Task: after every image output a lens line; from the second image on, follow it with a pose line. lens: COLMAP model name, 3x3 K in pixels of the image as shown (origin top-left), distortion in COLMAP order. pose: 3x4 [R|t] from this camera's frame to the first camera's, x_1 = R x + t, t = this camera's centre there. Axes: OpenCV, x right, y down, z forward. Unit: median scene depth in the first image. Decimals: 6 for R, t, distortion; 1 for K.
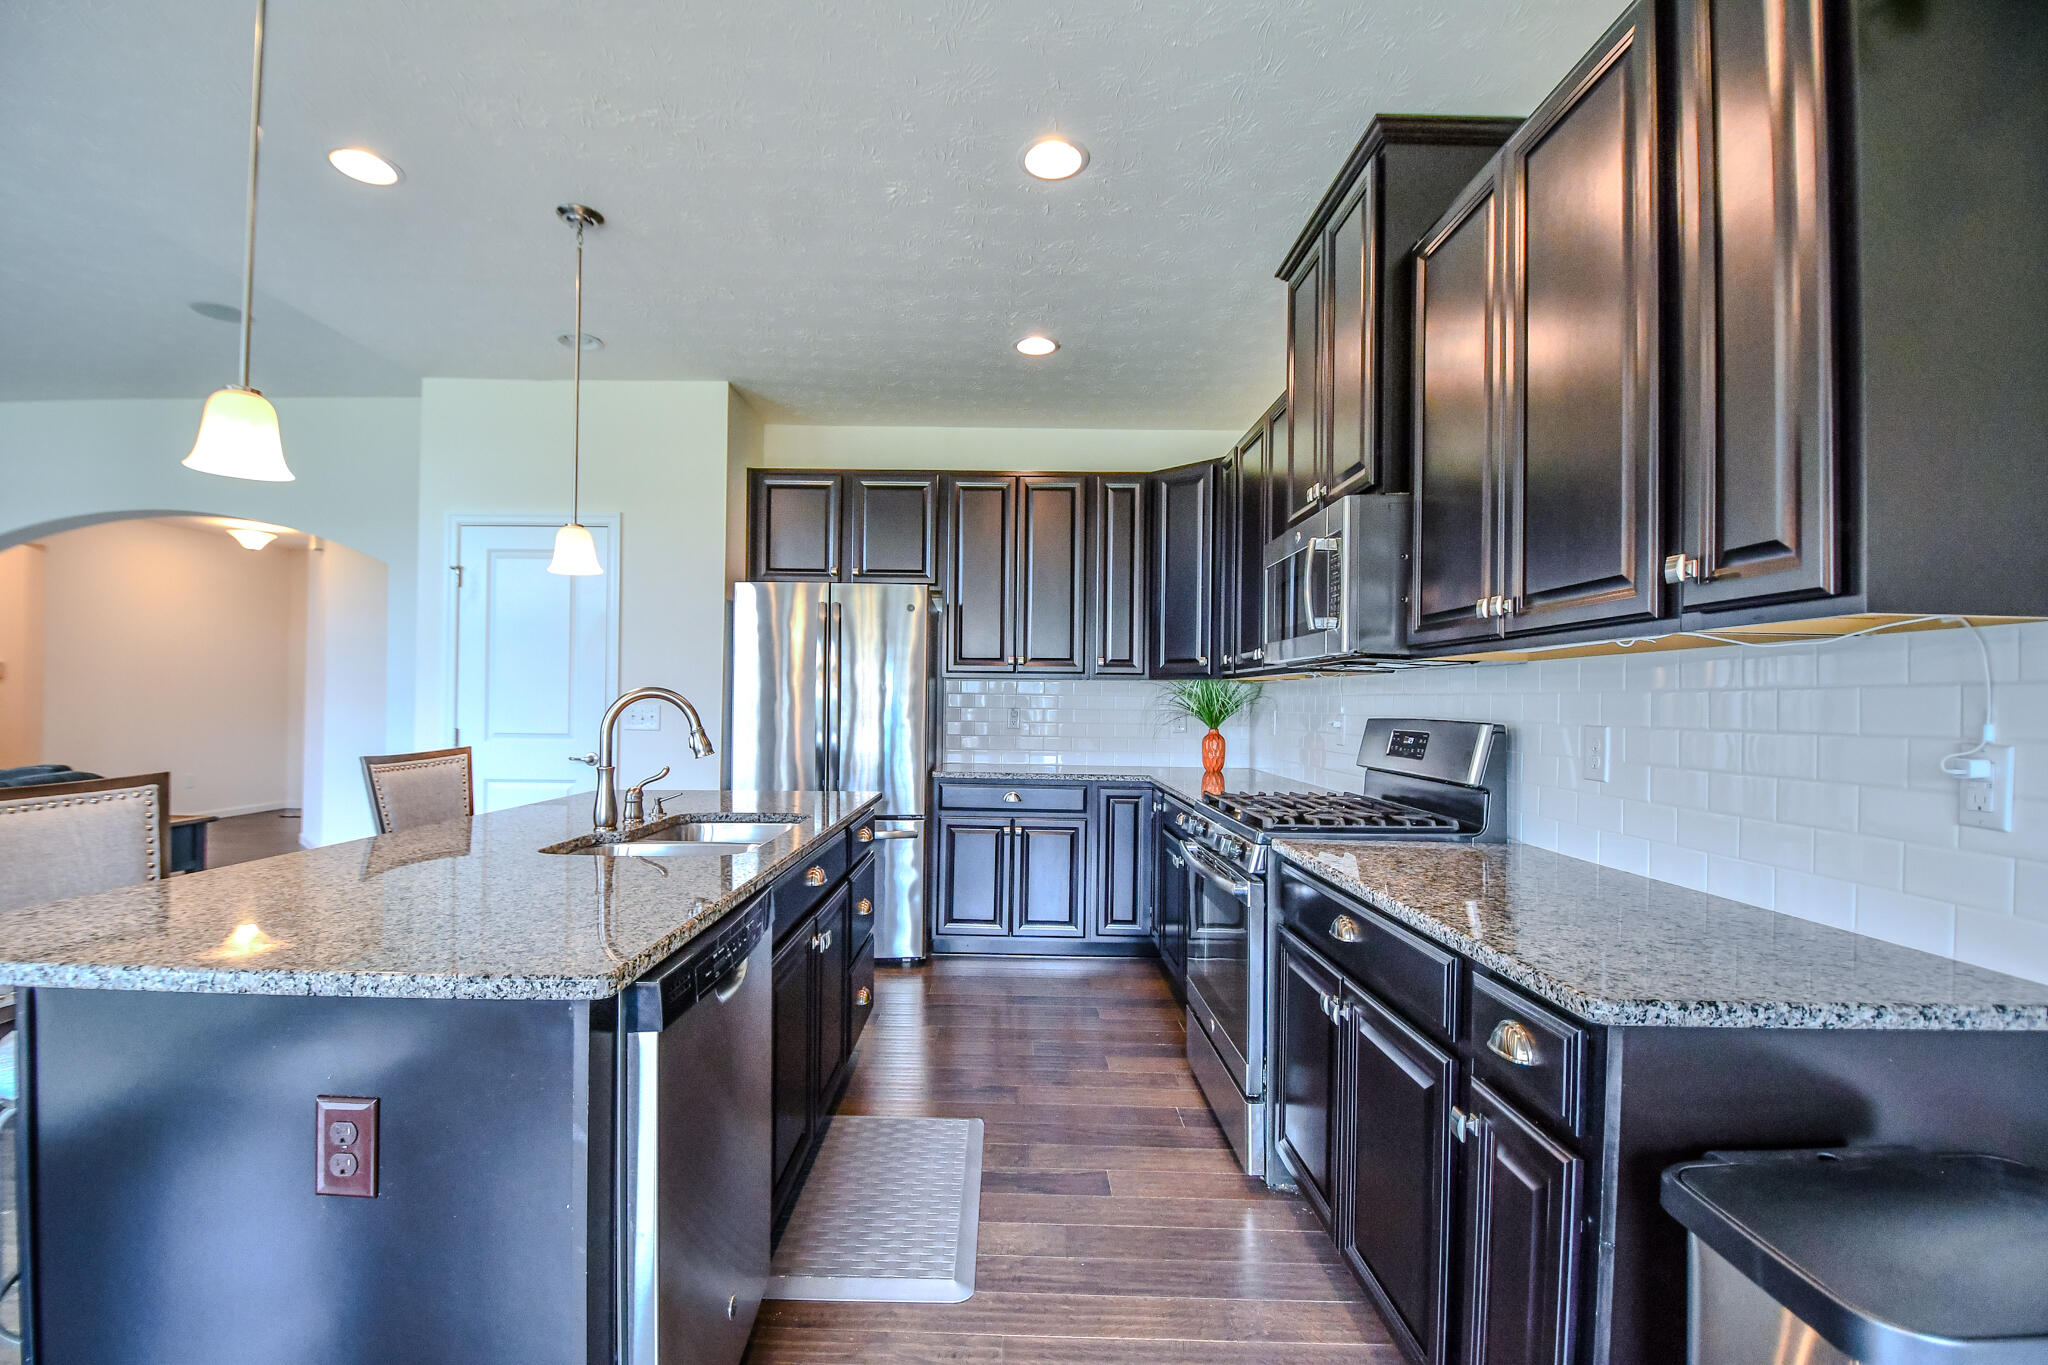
lens RADIAL K [[897.1, 0, 996.6], [0, 897.1, 693.3], [0, 0, 1]] dist [-0.000641, -0.013765]
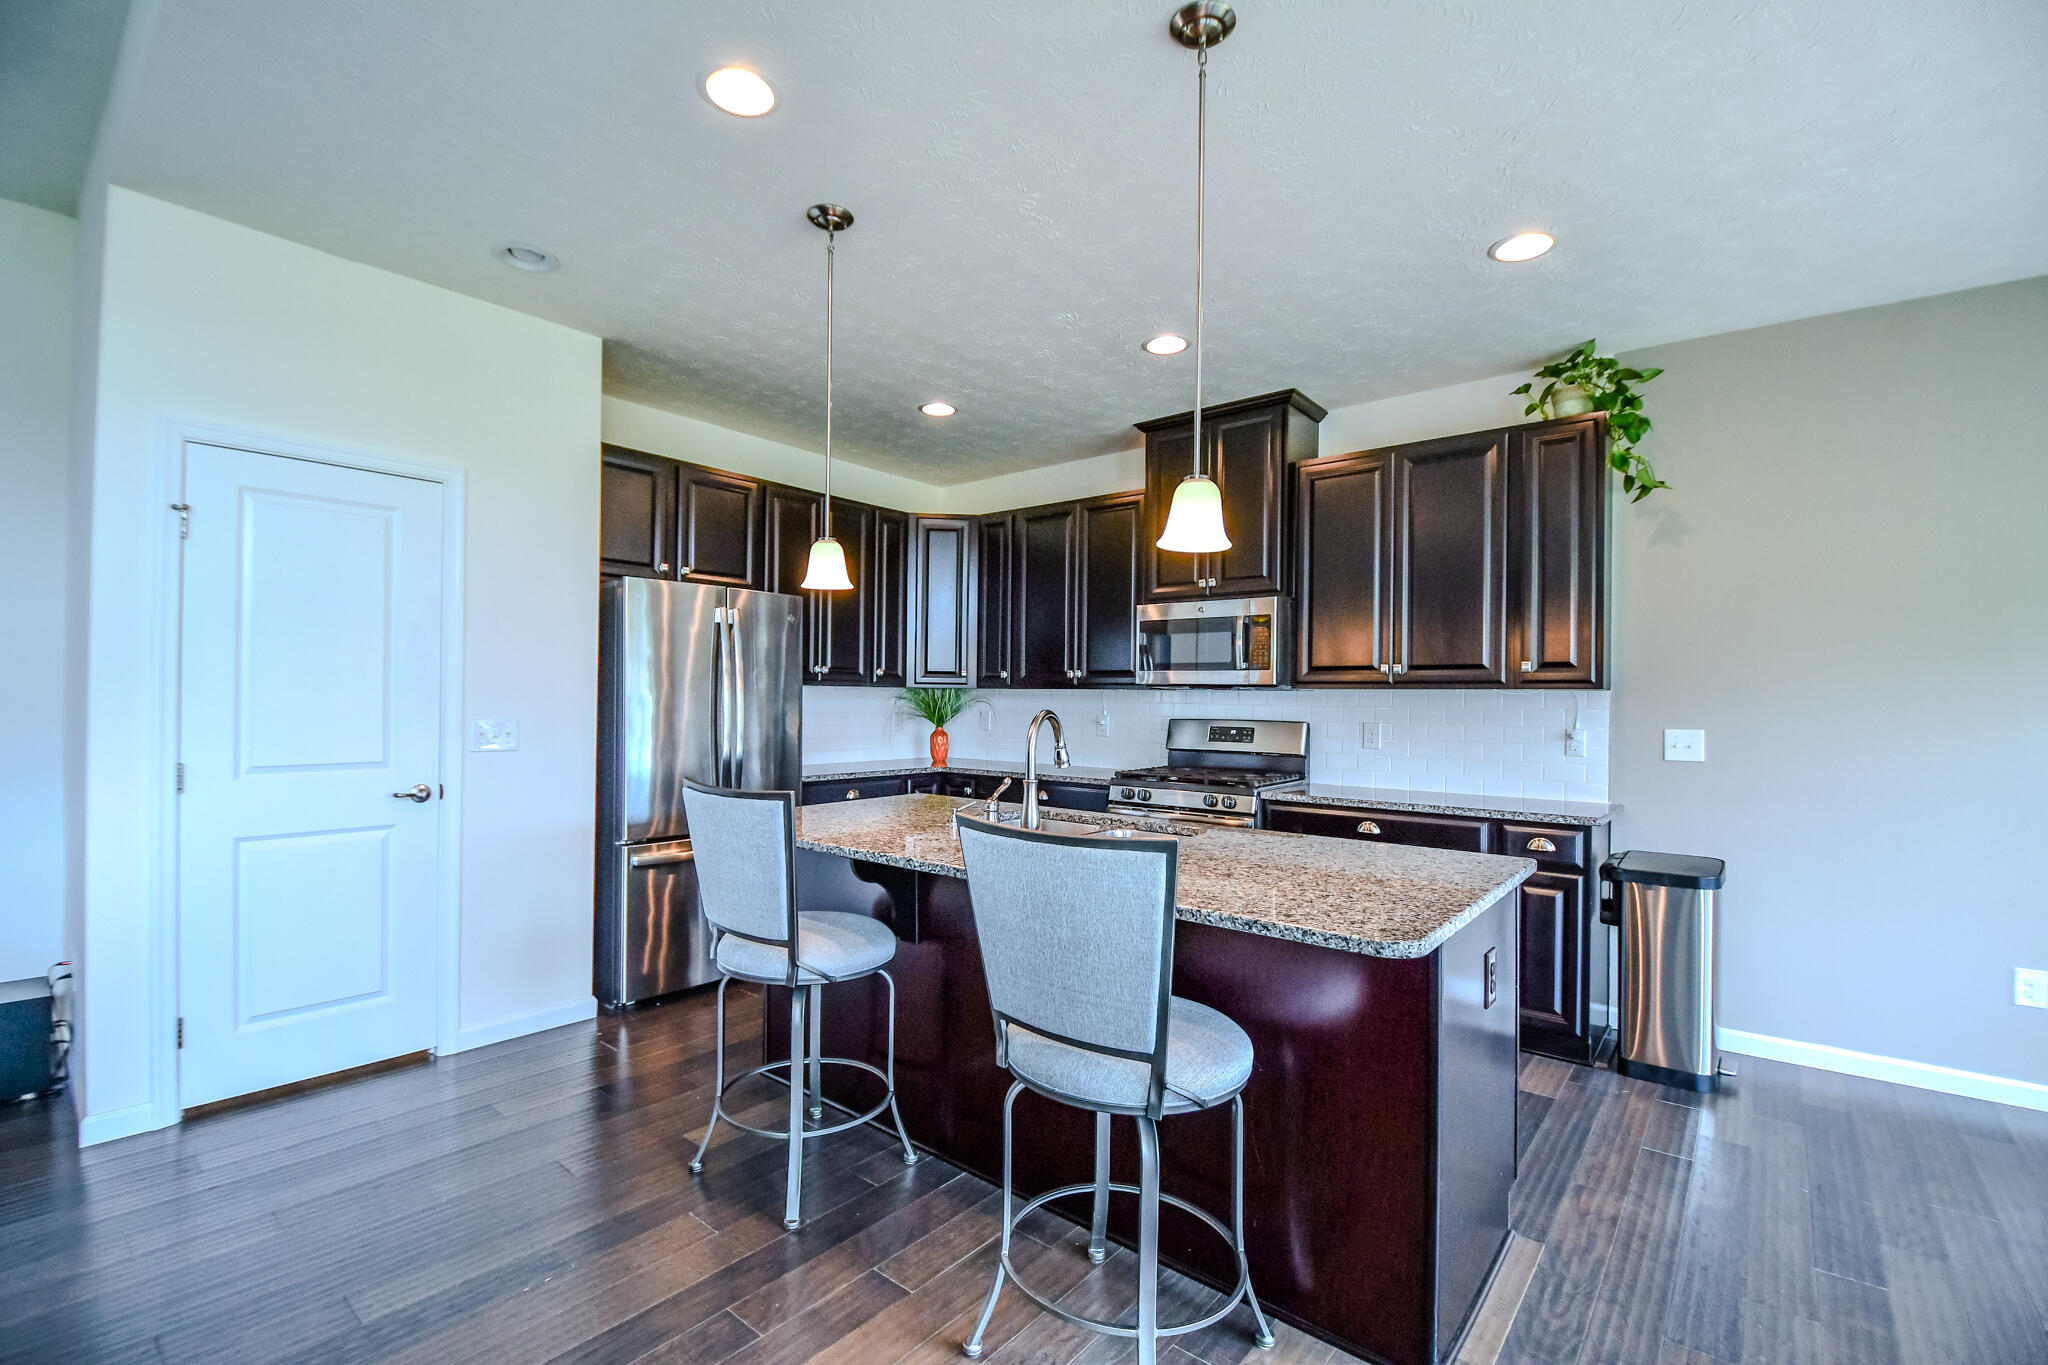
lens RADIAL K [[895.9, 0, 994.3], [0, 895.9, 693.3], [0, 0, 1]] dist [0.002994, -0.013132]
pose [[0.635349, -0.002137, 0.772222, -1.101248], [-0.010141, 0.999887, 0.011111, -0.034366], [-0.772158, -0.014890, 0.635255, 0.244163]]
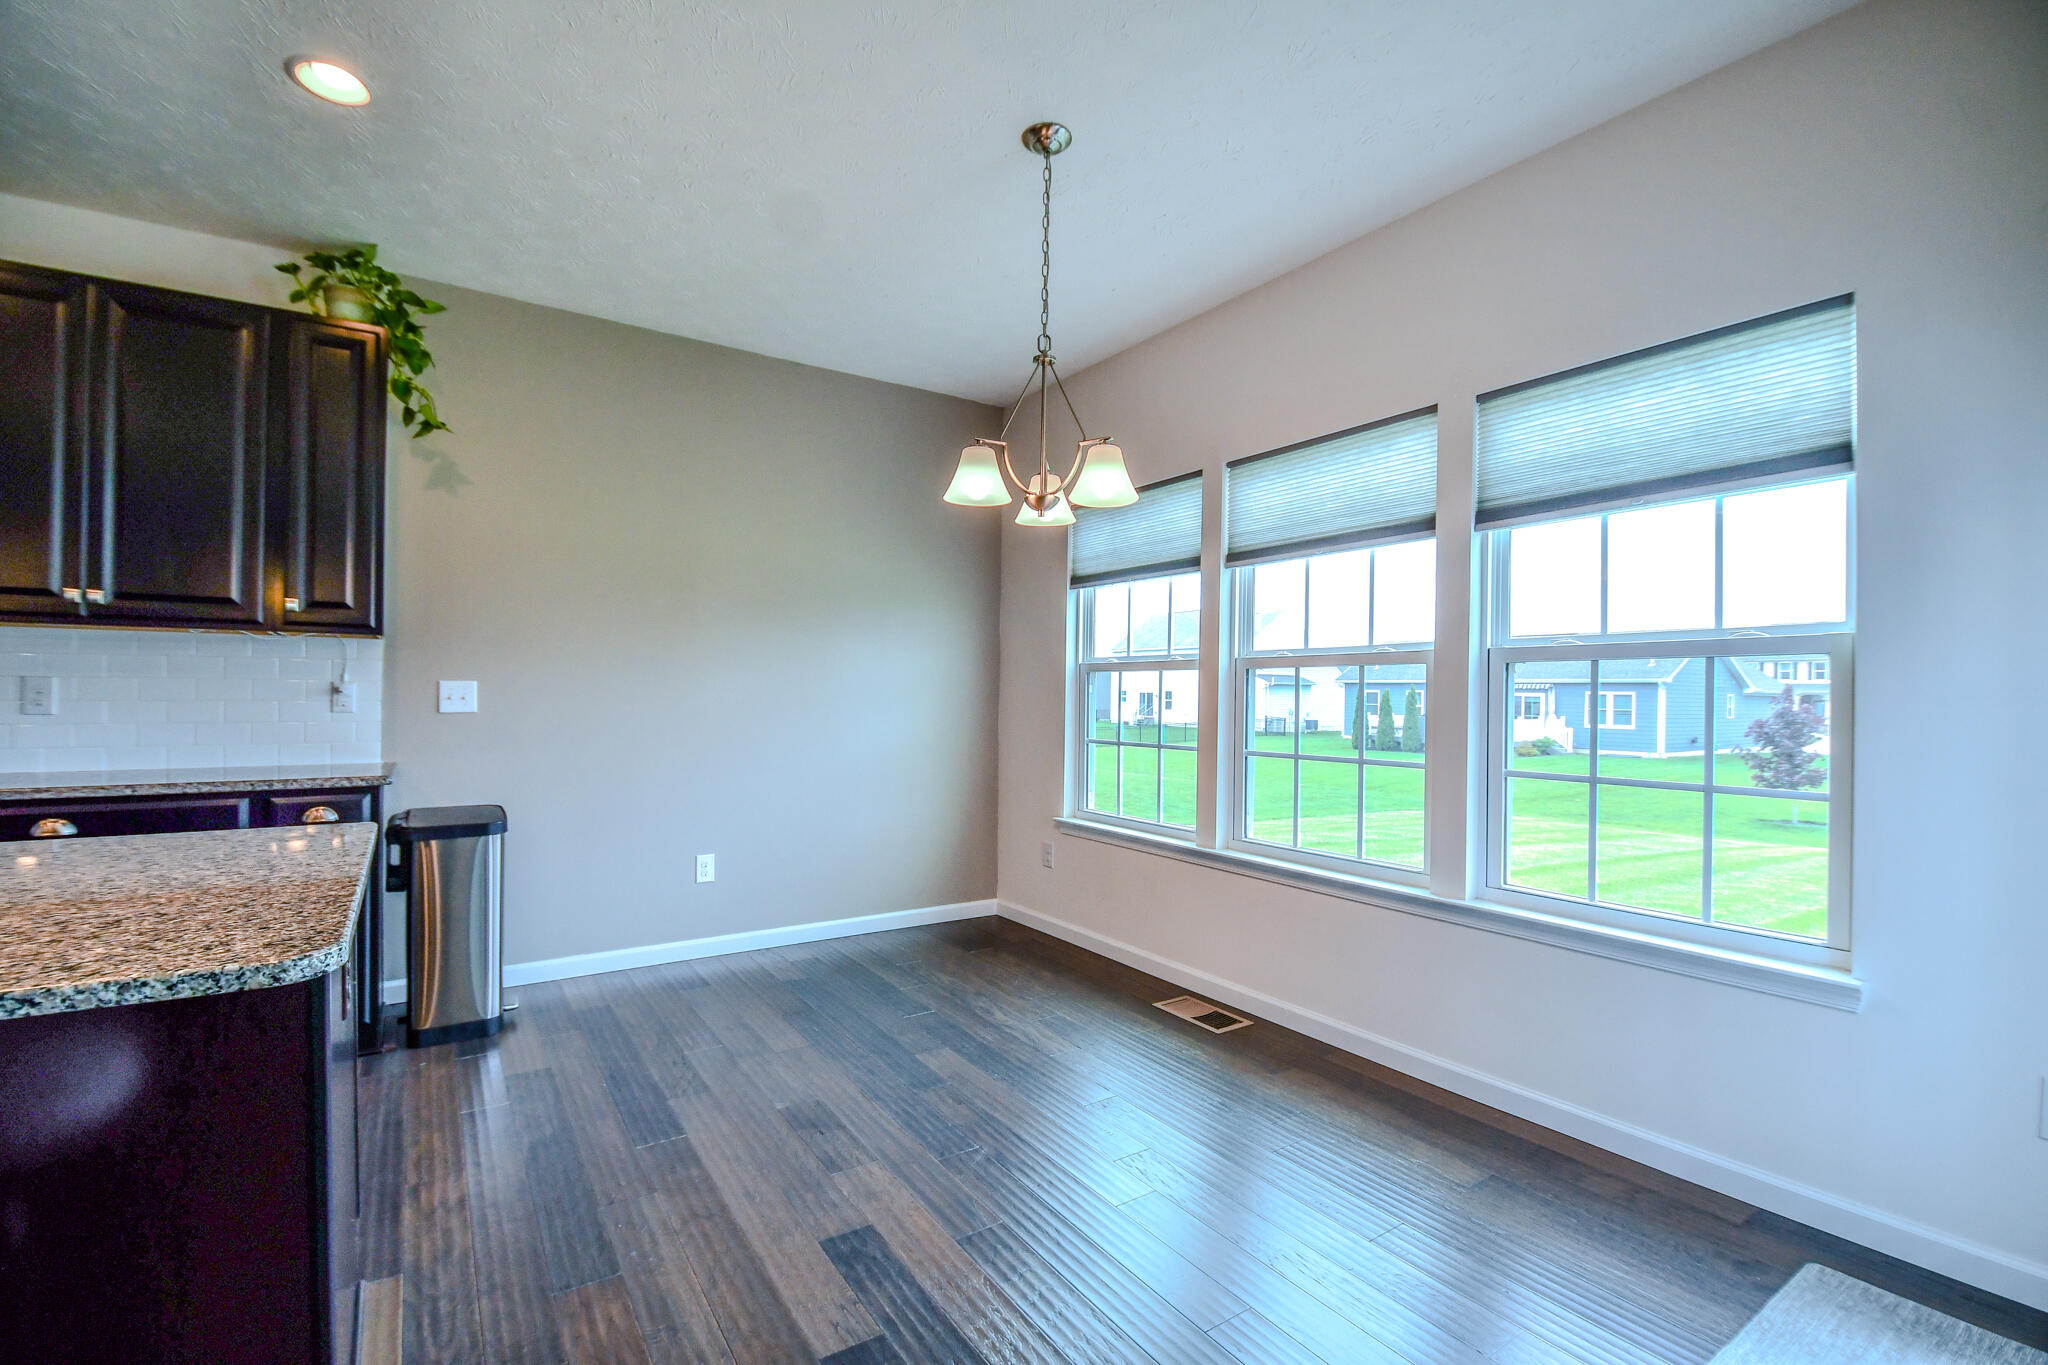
lens RADIAL K [[897.1, 0, 996.6], [0, 897.1, 693.3], [0, 0, 1]] dist [-0.000641, -0.013765]
pose [[-0.561116, -0.024033, 0.827388, -0.972753], [-0.028600, 0.999544, 0.009638, 0.004330], [-0.827243, -0.018255, -0.561548, 0.370584]]
